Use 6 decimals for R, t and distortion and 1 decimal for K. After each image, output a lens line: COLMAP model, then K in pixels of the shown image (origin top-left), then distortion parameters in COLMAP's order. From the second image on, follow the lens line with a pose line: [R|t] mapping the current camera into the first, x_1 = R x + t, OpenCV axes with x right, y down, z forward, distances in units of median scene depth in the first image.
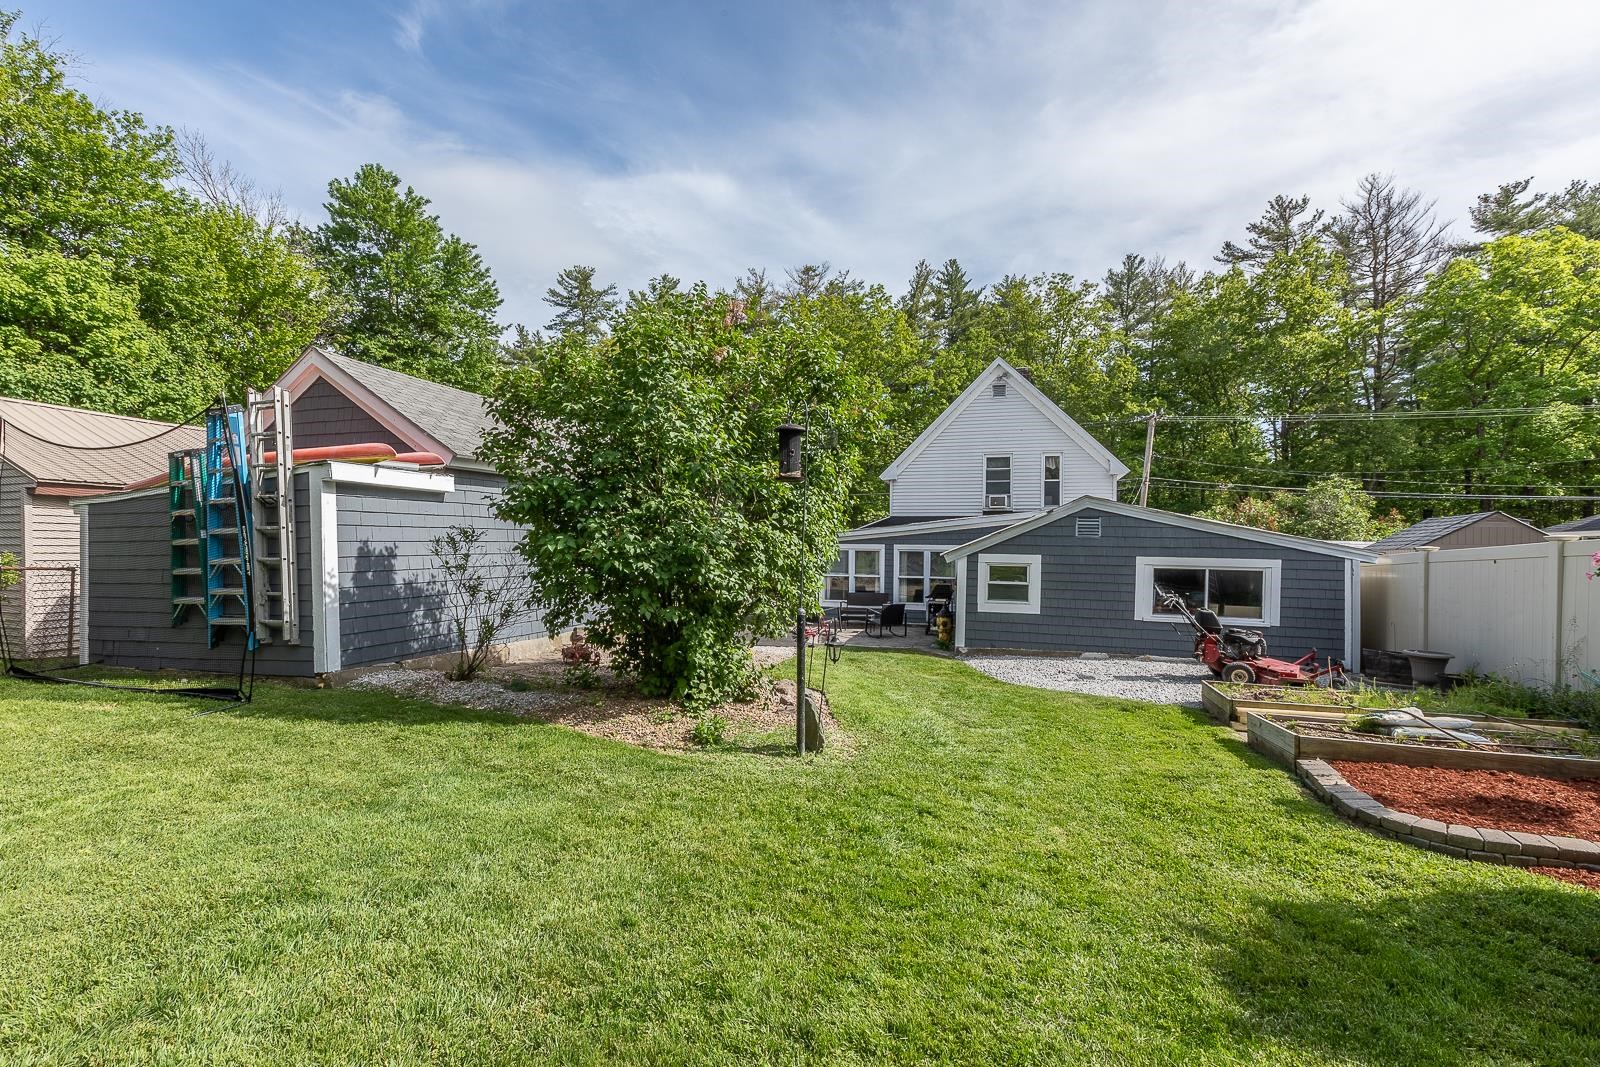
lens RADIAL K [[736.3, 0, 779.8], [0, 736.3, 551.4], [0, 0, 1]] dist [0.002032, 0.001370]
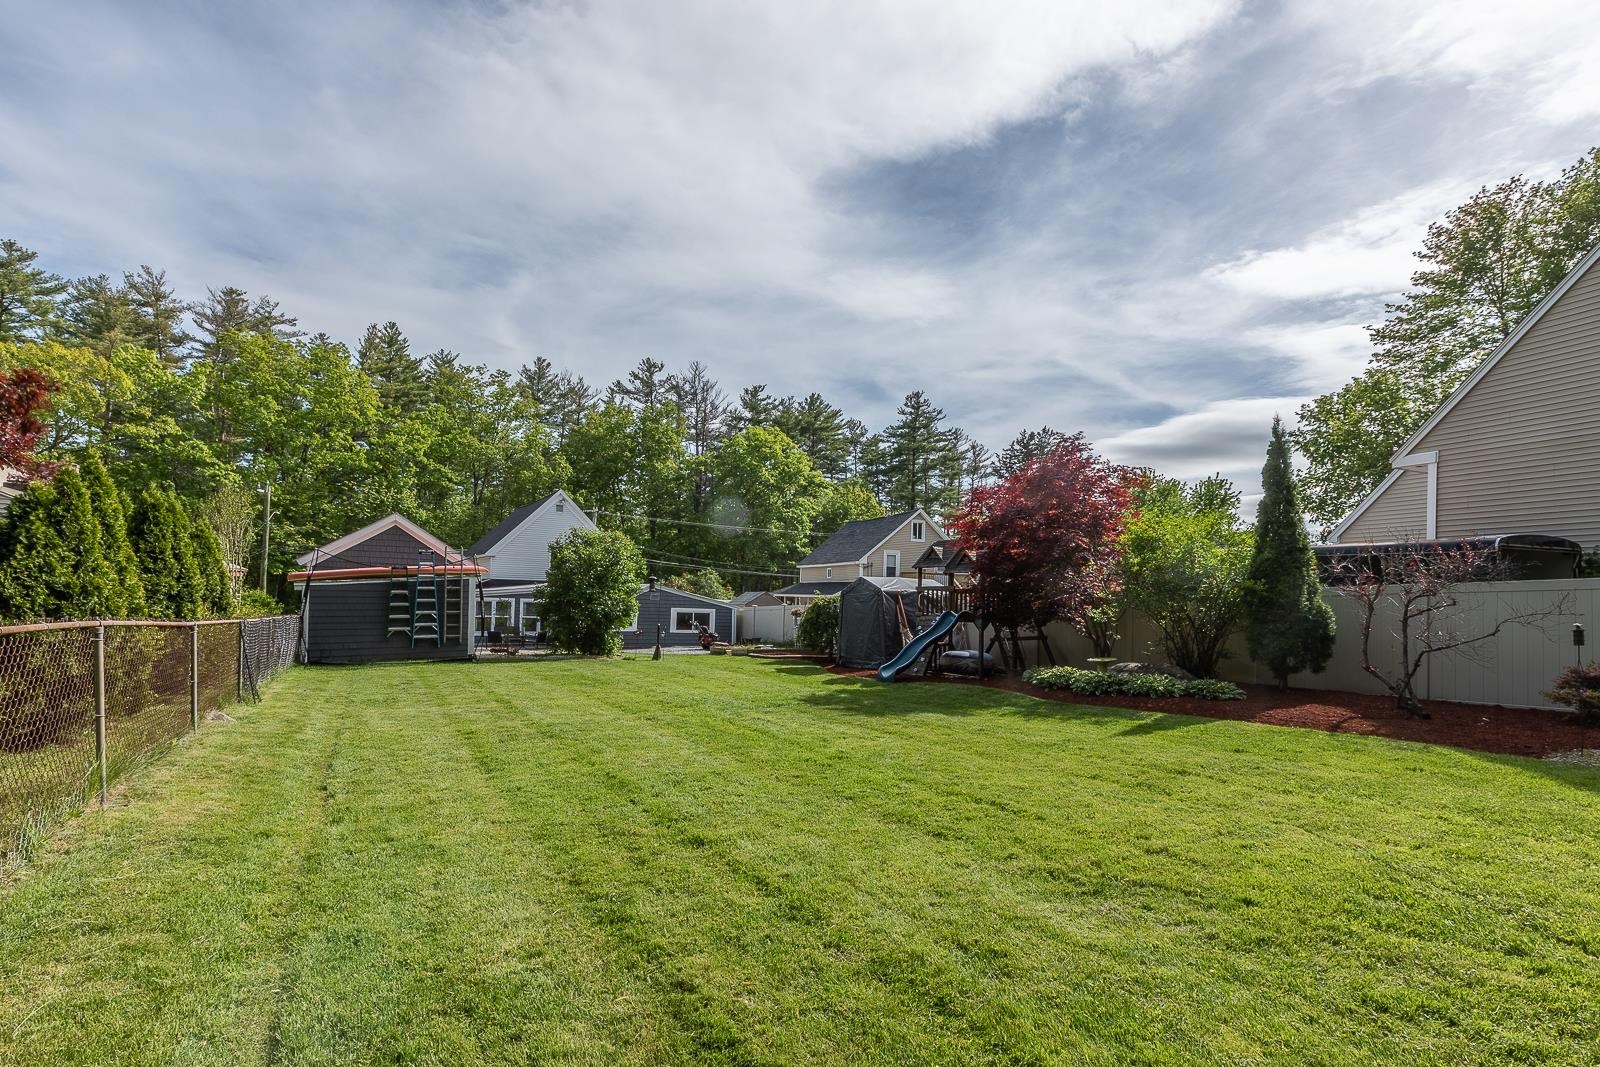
lens RADIAL K [[736.3, 0, 810.2], [0, 736.3, 600.7], [0, 0, 1]] dist [0.002032, 0.001370]
pose [[0.646373, 0.010113, 0.762954, -0.230188], [-0.018978, 0.999816, 0.002826, -0.006786], [-0.762785, -0.016306, 0.646446, -0.204580]]
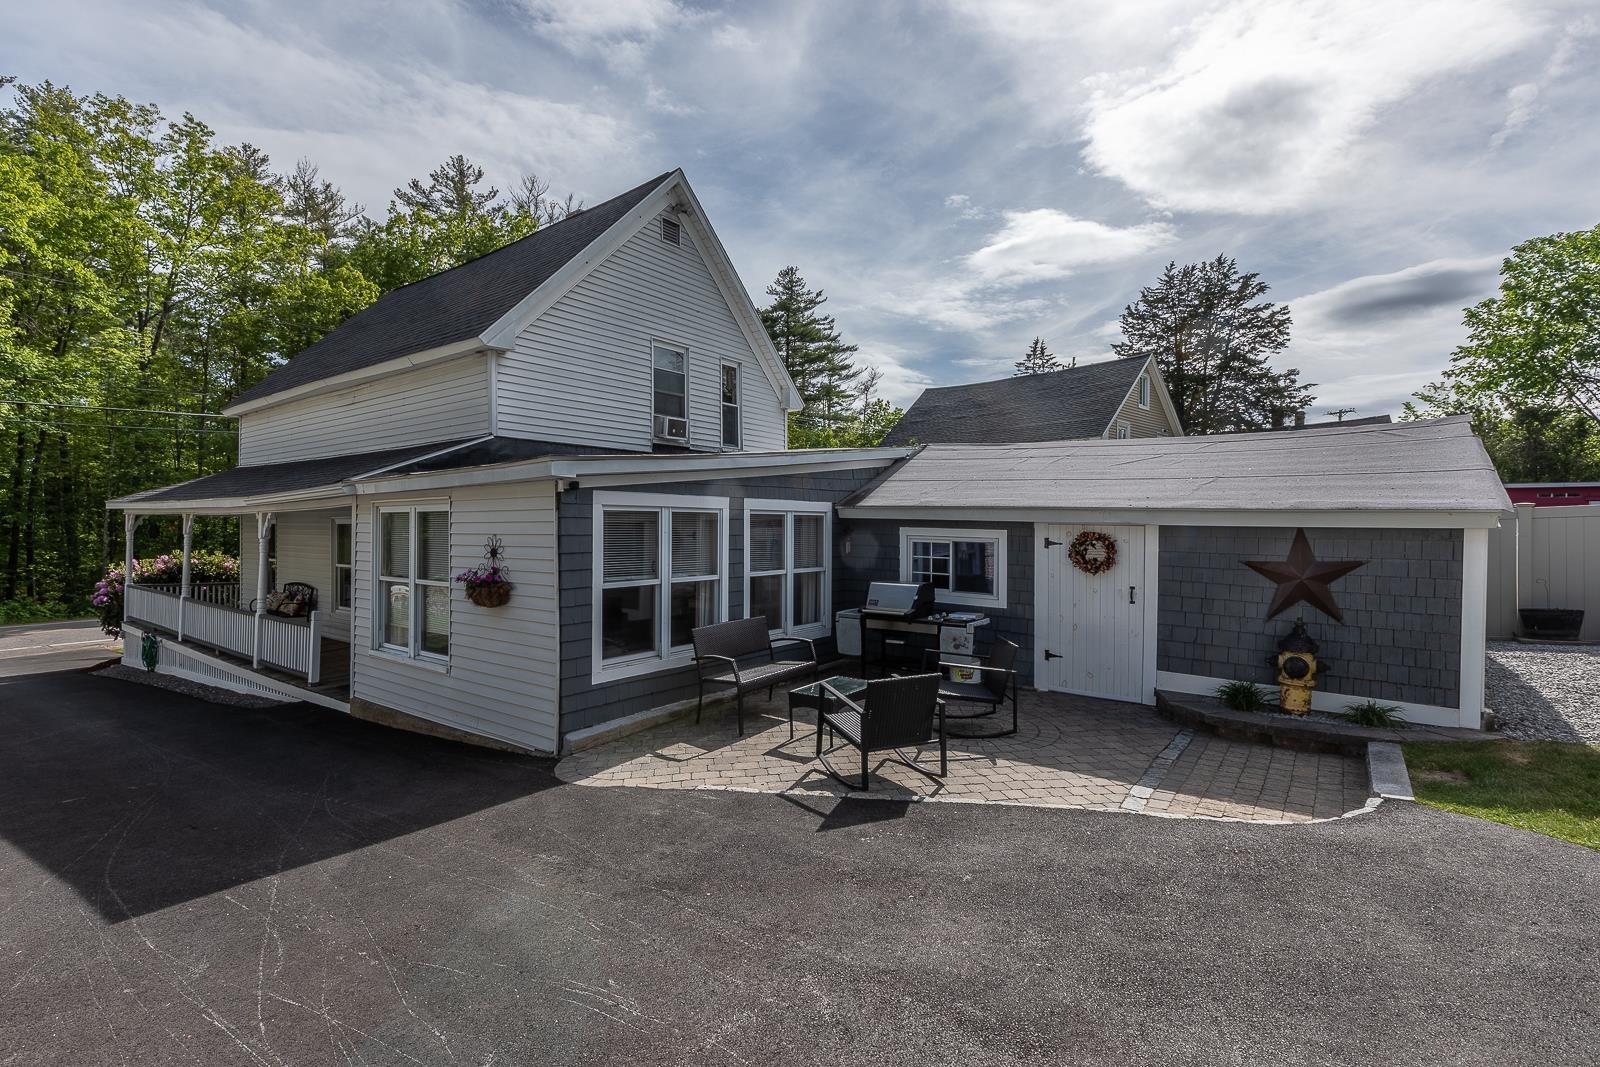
lens RADIAL K [[736.3, 0, 796.9], [0, 736.3, 528.5], [0, 0, 1]] dist [0.002032, 0.001370]
pose [[0.346767, -0.004348, 0.937941, -0.070184], [0.005737, 0.999980, 0.002514, 0.002181], [-0.937934, 0.004509, 0.346785, 0.260332]]
